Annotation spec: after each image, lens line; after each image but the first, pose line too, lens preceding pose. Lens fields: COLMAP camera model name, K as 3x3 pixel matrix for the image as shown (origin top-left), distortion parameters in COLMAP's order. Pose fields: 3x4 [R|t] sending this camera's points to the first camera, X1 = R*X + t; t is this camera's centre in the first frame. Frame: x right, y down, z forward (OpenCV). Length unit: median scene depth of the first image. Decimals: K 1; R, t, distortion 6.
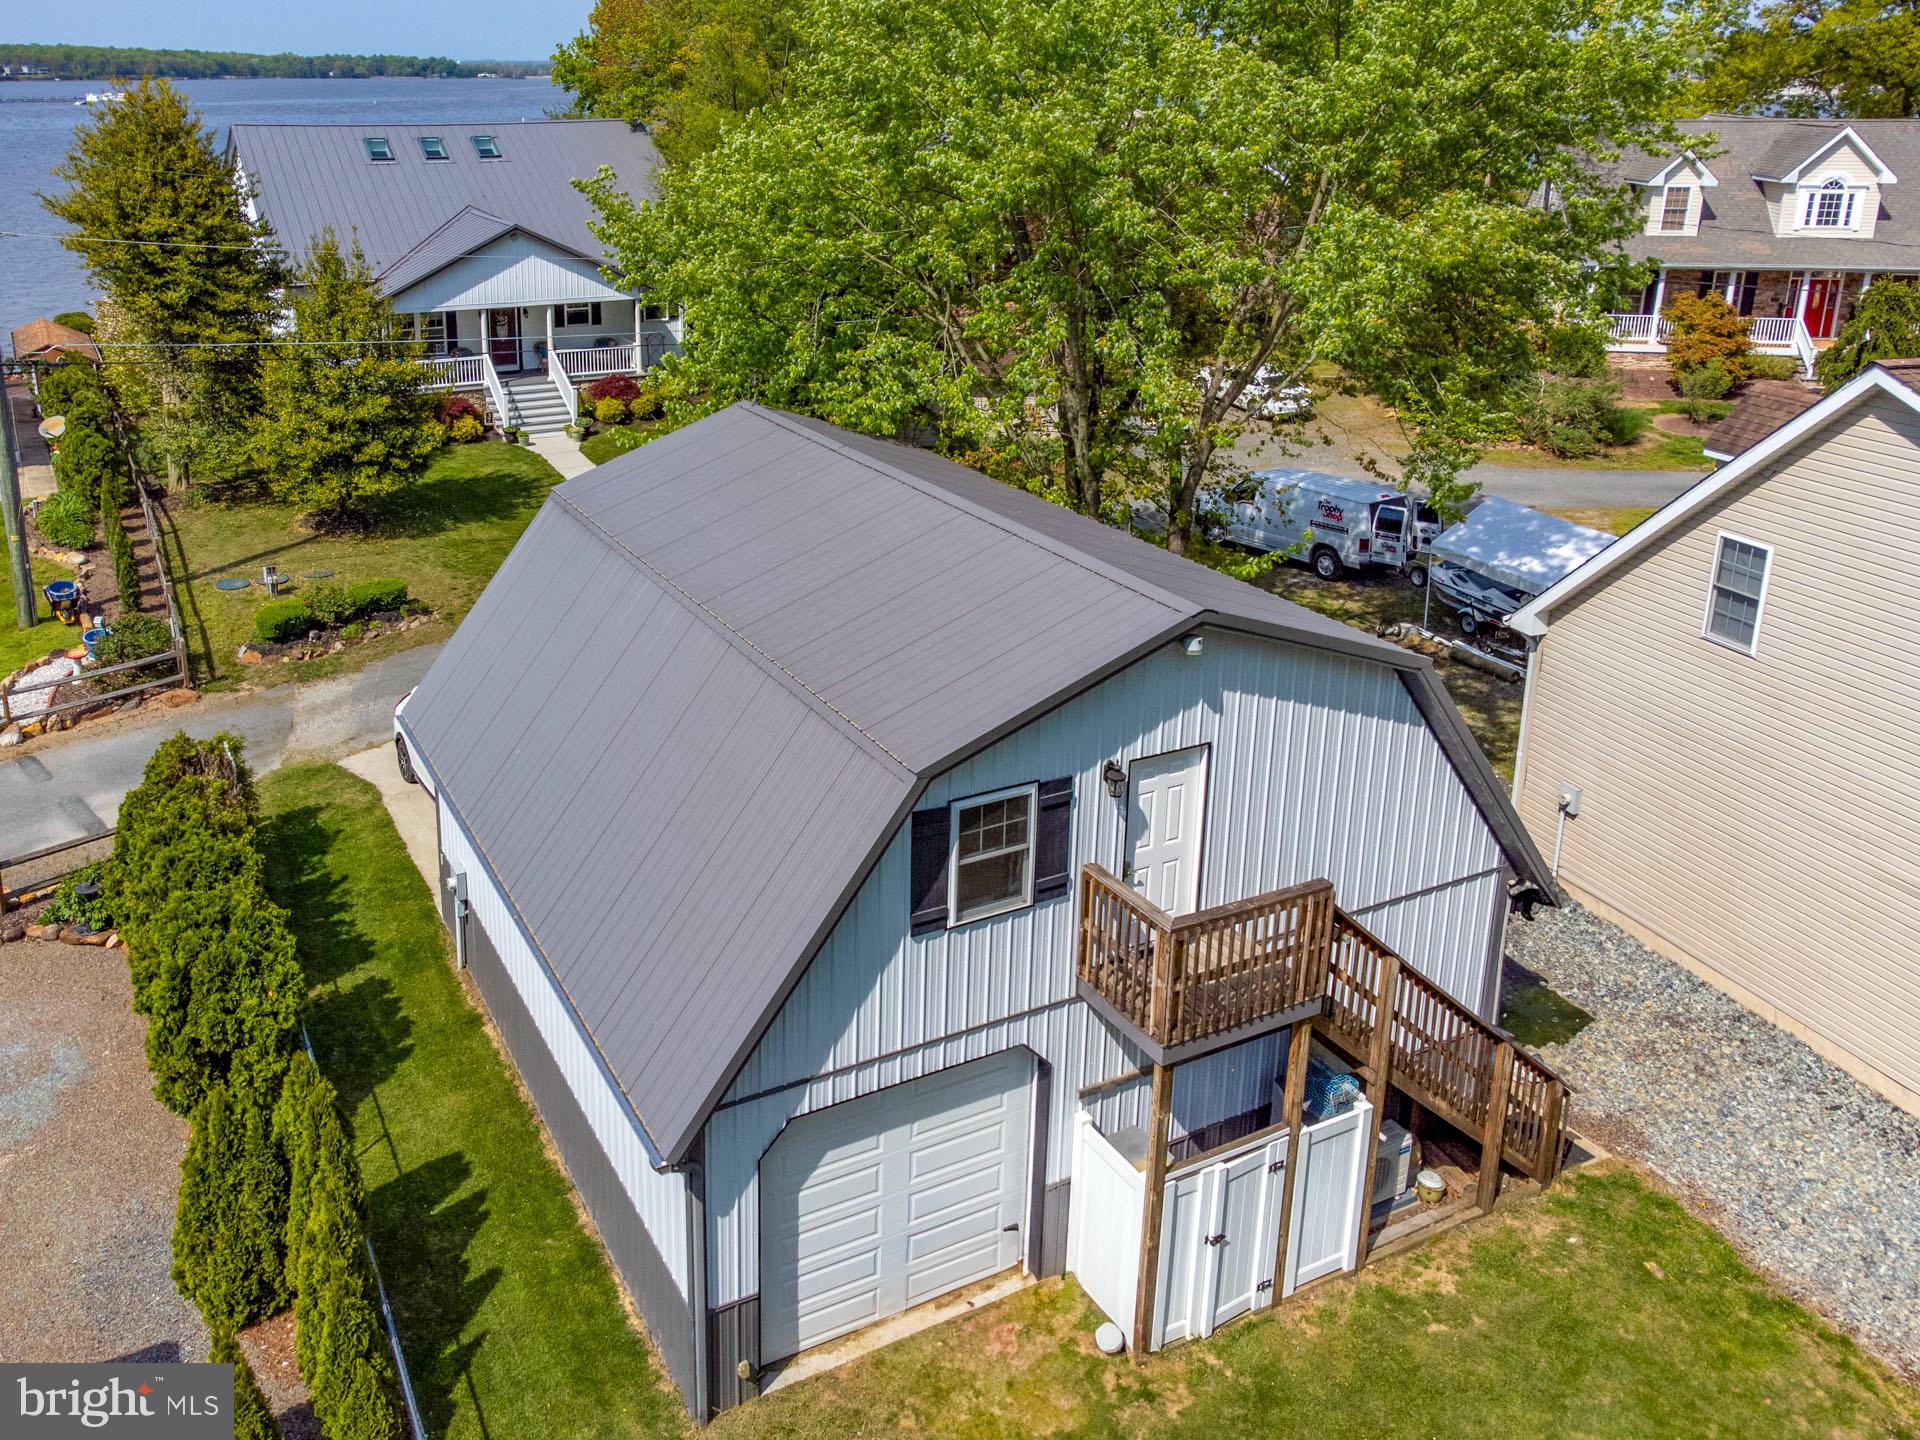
lens RADIAL K [[1673.1, 0, 956.2], [0, 1673.1, 585.7], [0, 0, 1]] dist [0.012504, 0.006170]
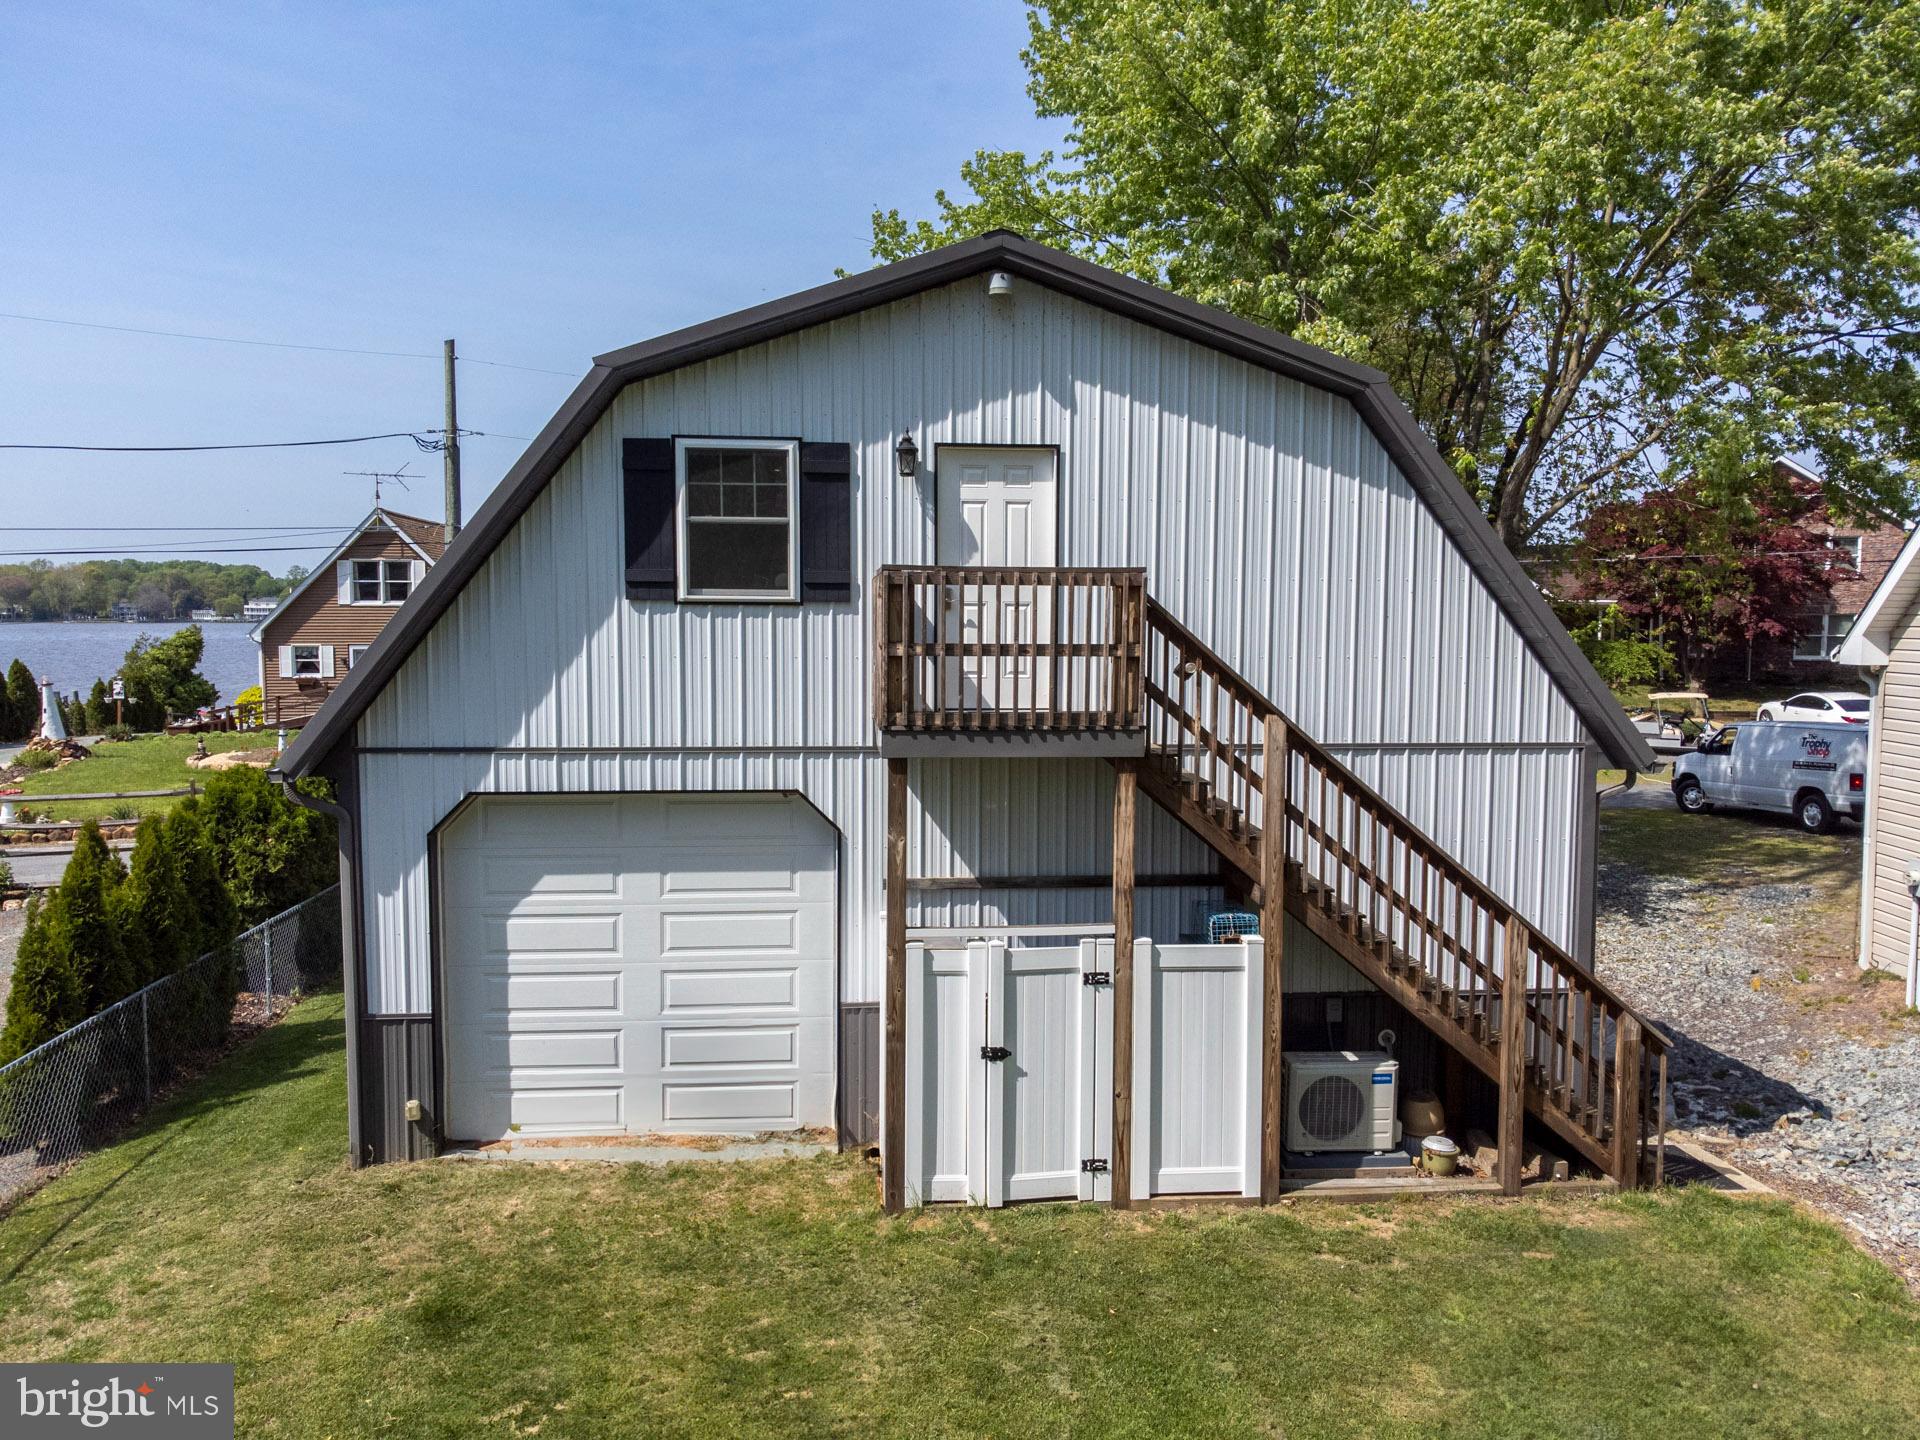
lens RADIAL K [[1627.2, 0, 960.0], [0, 1627.2, 720.0], [0, 0, 1]] dist [0.048334, 0.001197]
pose [[0.925254, 0.018328, -0.378905, 0.415345], [-0.092328, 0.979677, -0.178068, 0.374105], [0.367941, 0.199742, 0.908142, 0.296768]]
